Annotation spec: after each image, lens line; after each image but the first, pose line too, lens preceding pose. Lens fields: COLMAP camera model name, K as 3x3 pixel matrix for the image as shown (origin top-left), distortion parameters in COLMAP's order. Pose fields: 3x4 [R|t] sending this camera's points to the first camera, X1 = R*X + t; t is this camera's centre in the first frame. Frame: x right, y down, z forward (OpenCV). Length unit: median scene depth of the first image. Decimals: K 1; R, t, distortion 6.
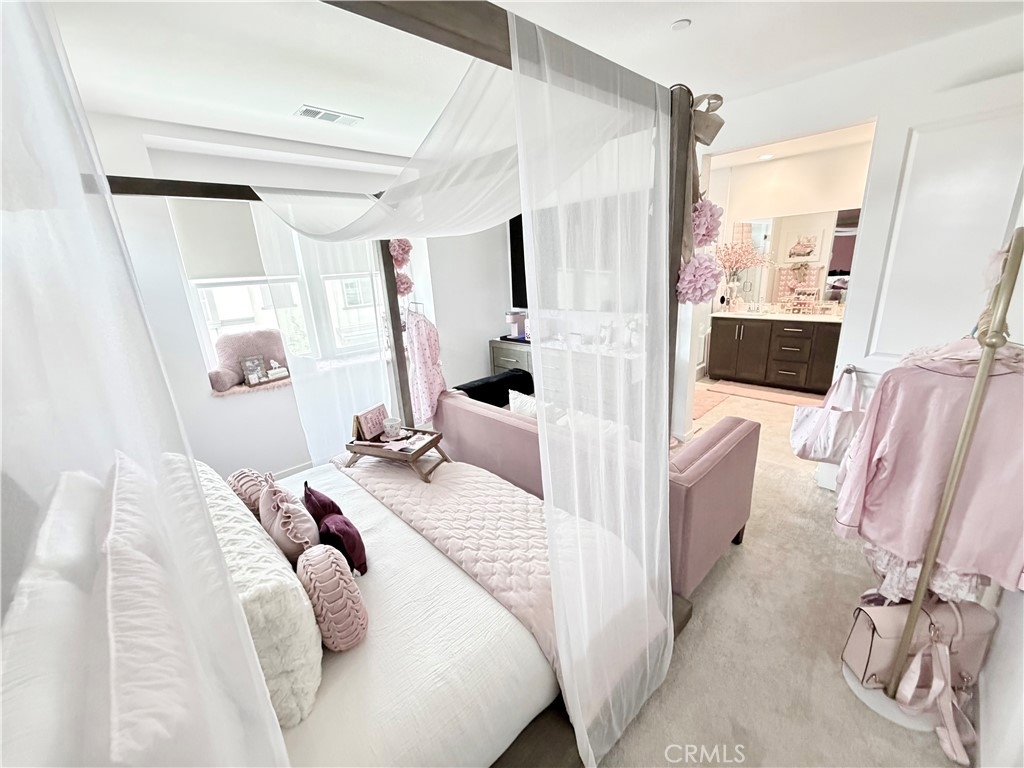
lens RADIAL K [[409.1, 0, 512.0], [0, 409.1, 384.0], [0, 0, 1]] dist [0.001283, 0.000573]
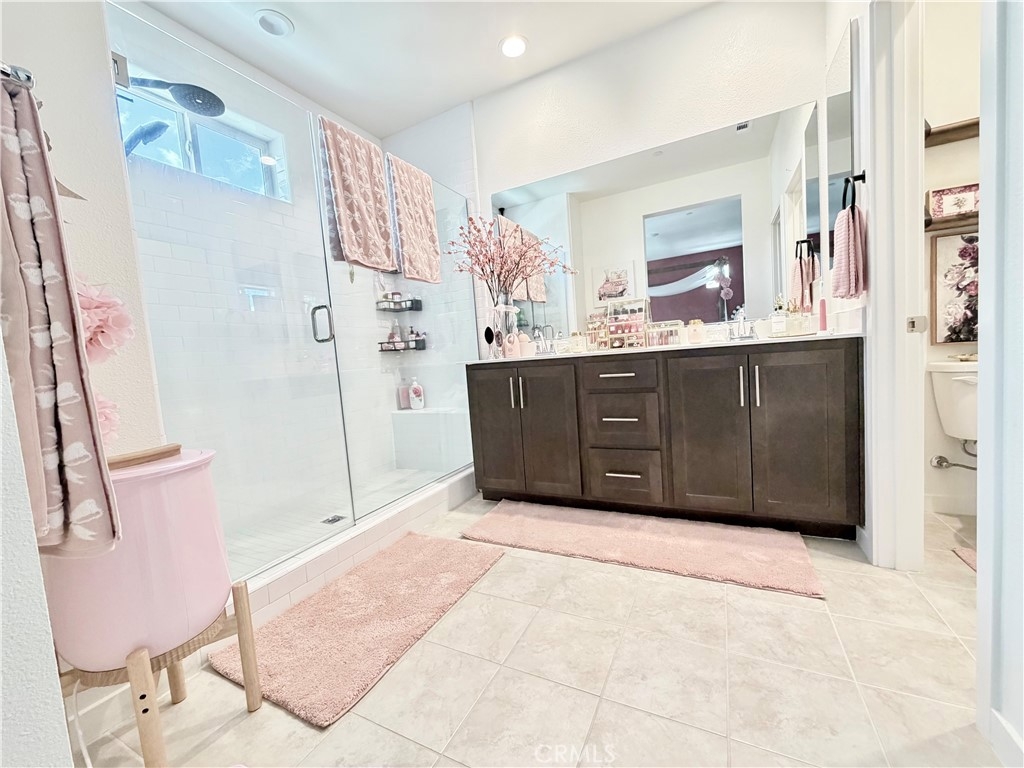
lens RADIAL K [[409.1, 0, 512.0], [0, 409.1, 384.0], [0, 0, 1]] dist [0.001283, 0.000573]
pose [[0.943906, -0.036772, 0.328161, 0.395370], [0.113868, 0.969072, -0.218935, -0.036894], [-0.309961, 0.244021, 0.918900, 0.575780]]
